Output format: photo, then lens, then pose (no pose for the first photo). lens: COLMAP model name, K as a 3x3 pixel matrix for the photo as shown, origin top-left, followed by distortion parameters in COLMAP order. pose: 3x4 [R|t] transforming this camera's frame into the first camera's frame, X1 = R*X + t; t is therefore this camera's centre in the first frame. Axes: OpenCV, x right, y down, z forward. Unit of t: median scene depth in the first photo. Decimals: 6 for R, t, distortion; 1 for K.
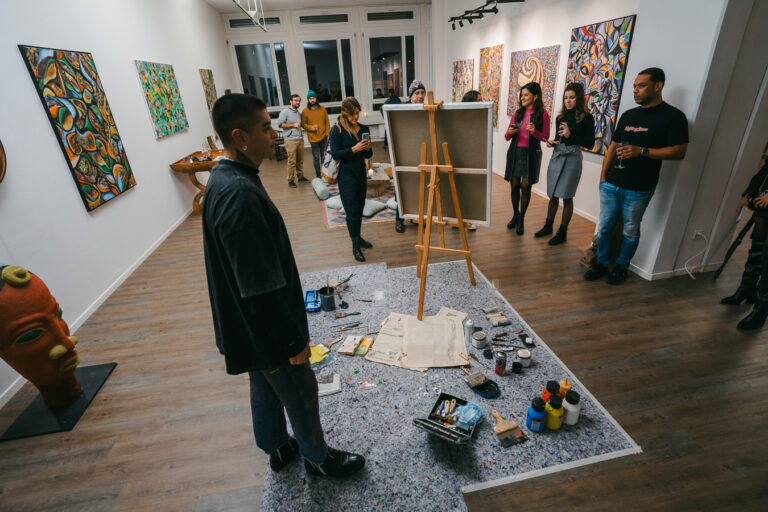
lens RADIAL K [[361.4, 0, 395.9], [0, 361.4, 259.0], [0, 0, 1]] dist [-0.012565, 0.001339]
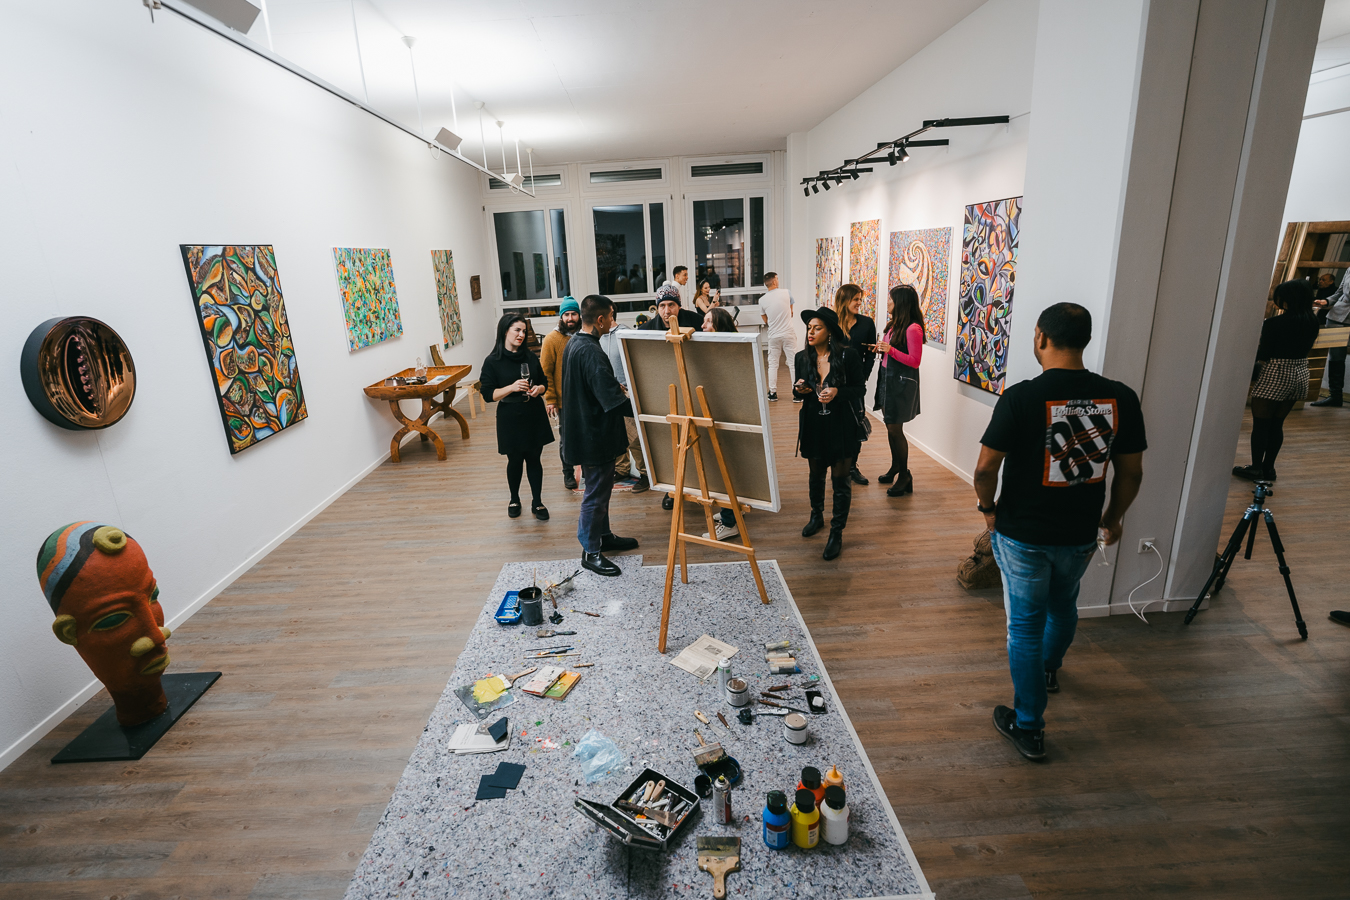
lens RADIAL K [[628.4, 0, 675.0], [0, 628.4, 450.0], [0, 0, 1]] dist [-0.018656, 0.000865]
pose [[0.989092, 0.048470, -0.139092, 0.212665], [-0.068550, 0.987285, -0.143420, -0.023660], [0.130372, 0.151390, 0.979839, -0.122227]]
